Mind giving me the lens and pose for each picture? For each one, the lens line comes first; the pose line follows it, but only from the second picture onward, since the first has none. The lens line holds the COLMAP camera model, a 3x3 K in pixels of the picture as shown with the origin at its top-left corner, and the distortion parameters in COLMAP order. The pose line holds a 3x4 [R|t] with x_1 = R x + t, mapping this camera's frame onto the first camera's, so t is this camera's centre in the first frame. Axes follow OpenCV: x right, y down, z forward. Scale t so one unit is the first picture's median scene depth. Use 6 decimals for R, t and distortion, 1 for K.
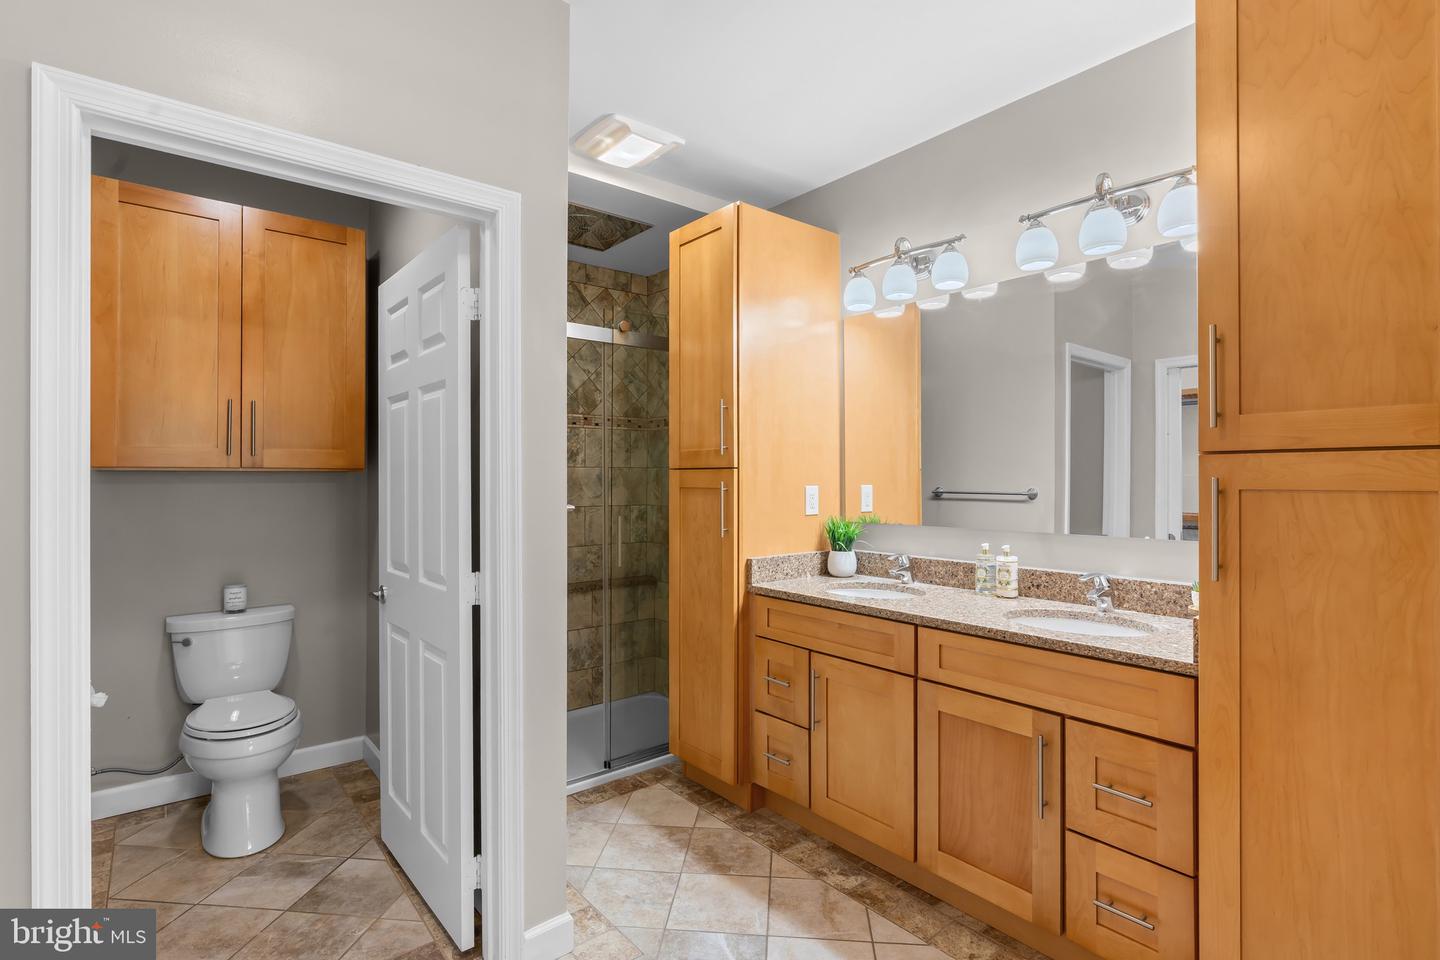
lens RADIAL K [[700.1, 0, 706.4], [0, 700.1, 475.8], [0, 0, 1]] dist [0.003928, 0.000049]
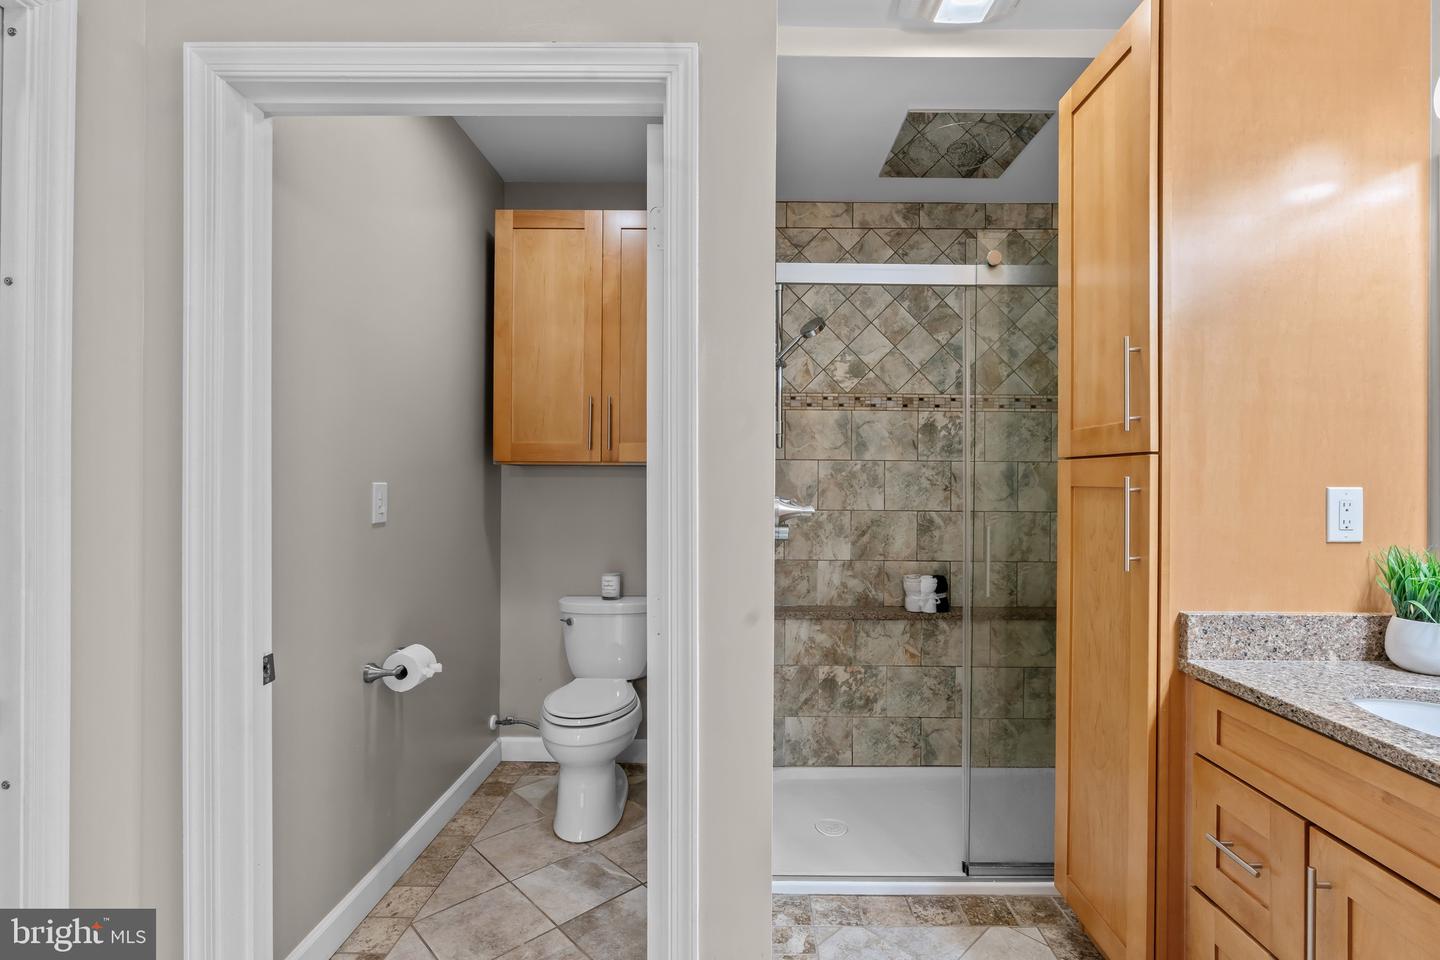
lens RADIAL K [[664.9, 0, 737.5], [0, 664.9, 478.2], [0, 0, 1]] dist [-0.012117, 0.006538]
pose [[0.780847, 0.004710, -0.624704, 0.115527], [-0.005649, 0.999984, 0.000478, 0.011398], [0.624696, 0.003156, 0.780861, 0.365010]]
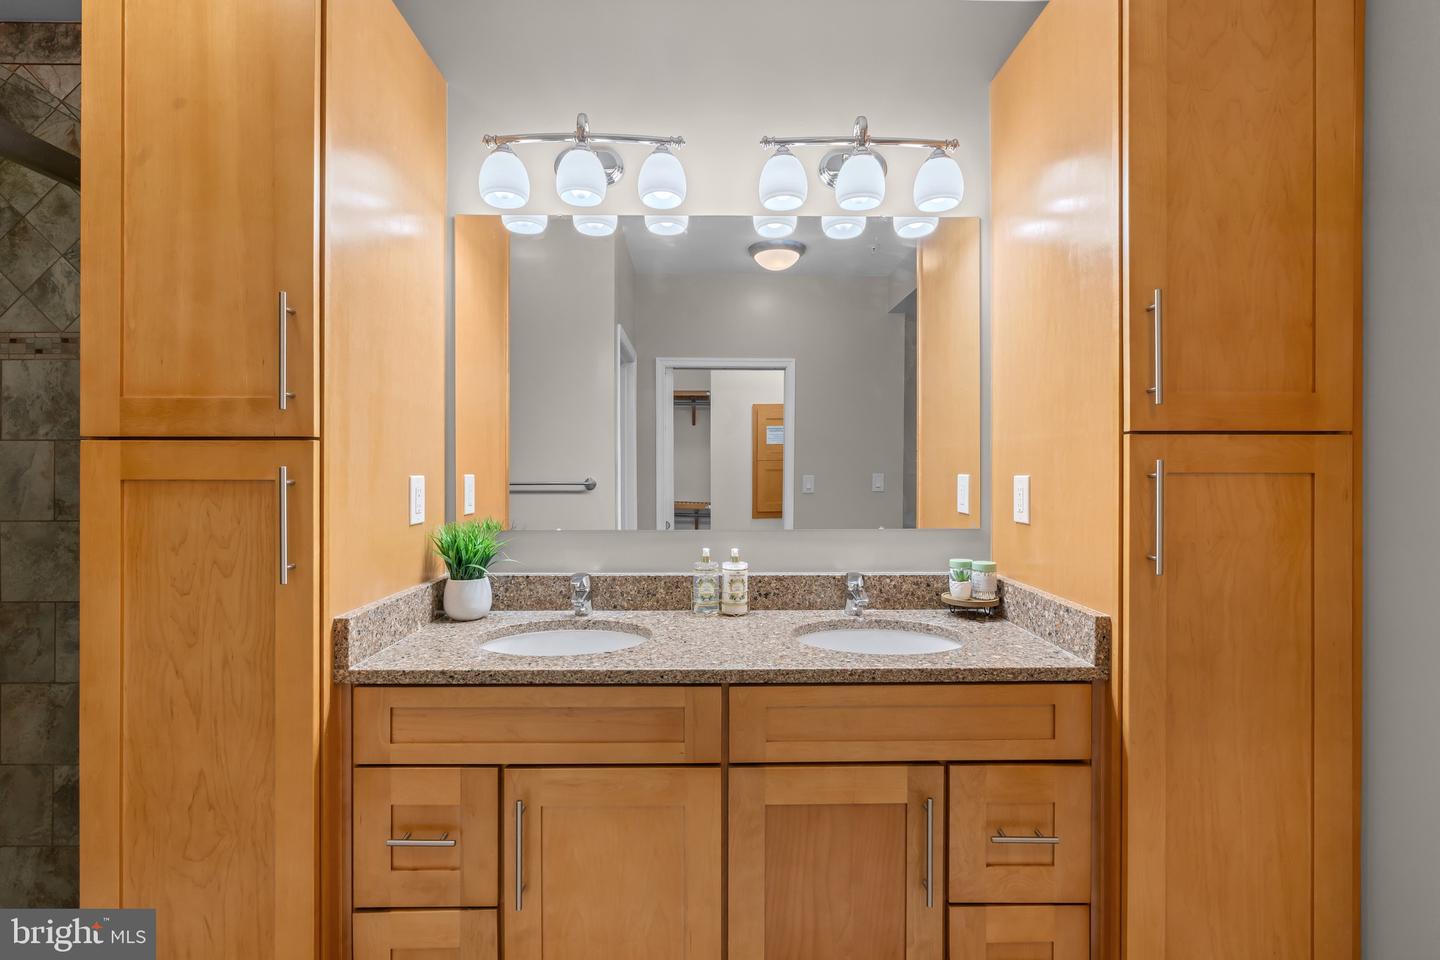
lens RADIAL K [[664.9, 0, 722.1], [0, 664.9, 469.1], [0, 0, 1]] dist [-0.012117, 0.006538]
pose [[0.605910, 0.002769, 0.795528, -0.156137], [-0.003982, 0.999992, -0.000448, 0.009352], [-0.795523, -0.002897, 0.605916, 0.498904]]
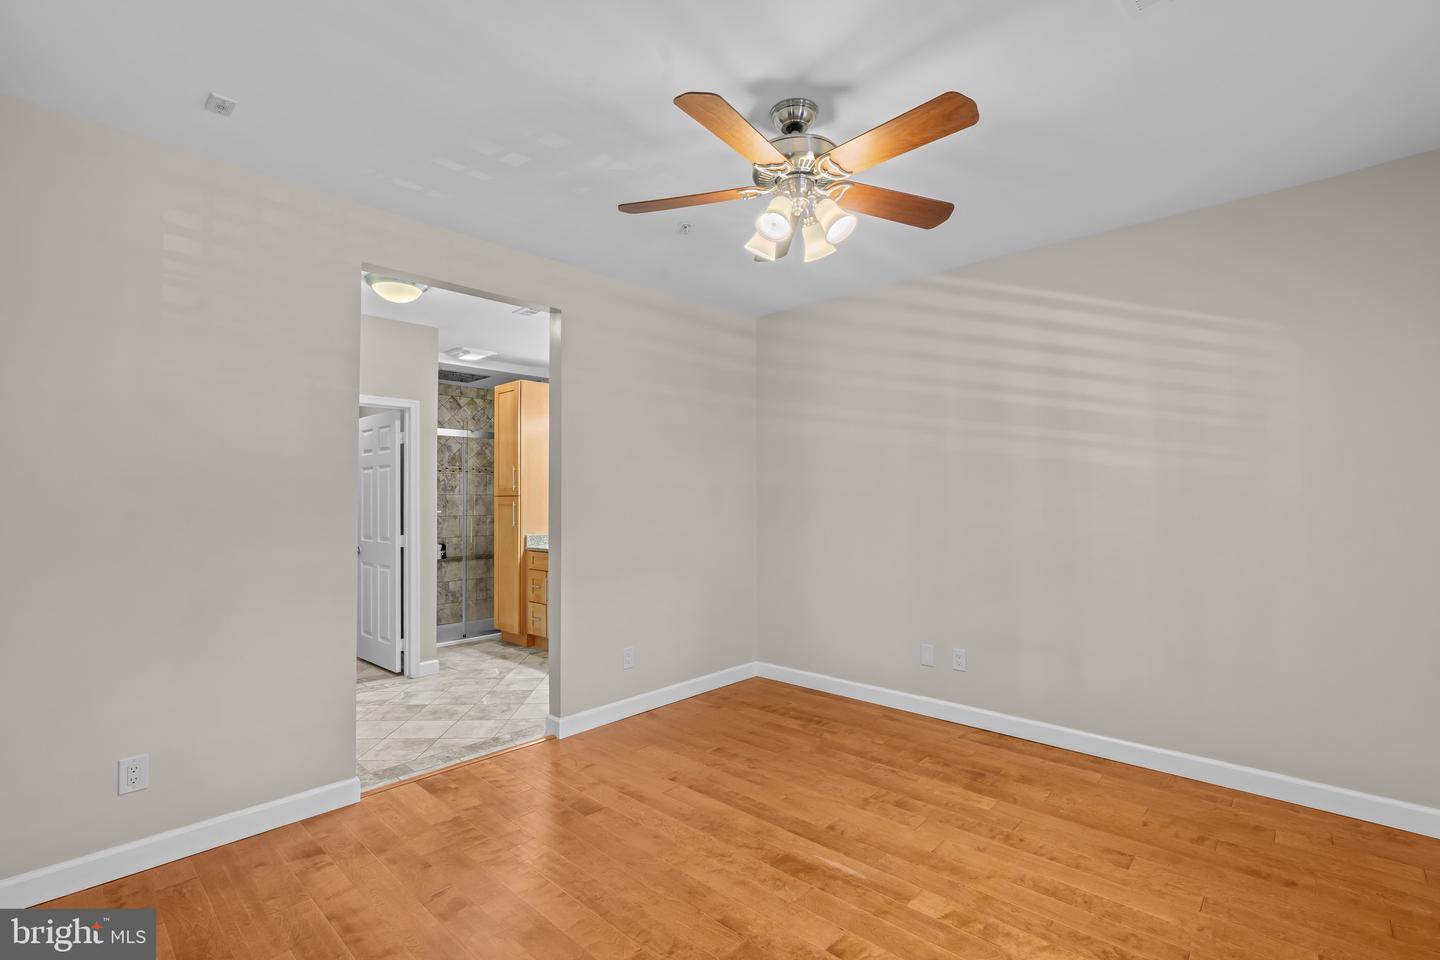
lens RADIAL K [[664.9, 0, 717.7], [0, 664.9, 482.9], [0, 0, 1]] dist [-0.012117, 0.006538]
pose [[0.989452, -0.001176, 0.144857, 0.374327], [0.004149, 0.999787, -0.020222, -0.007422], [-0.144802, 0.020610, 0.989246, -1.266202]]
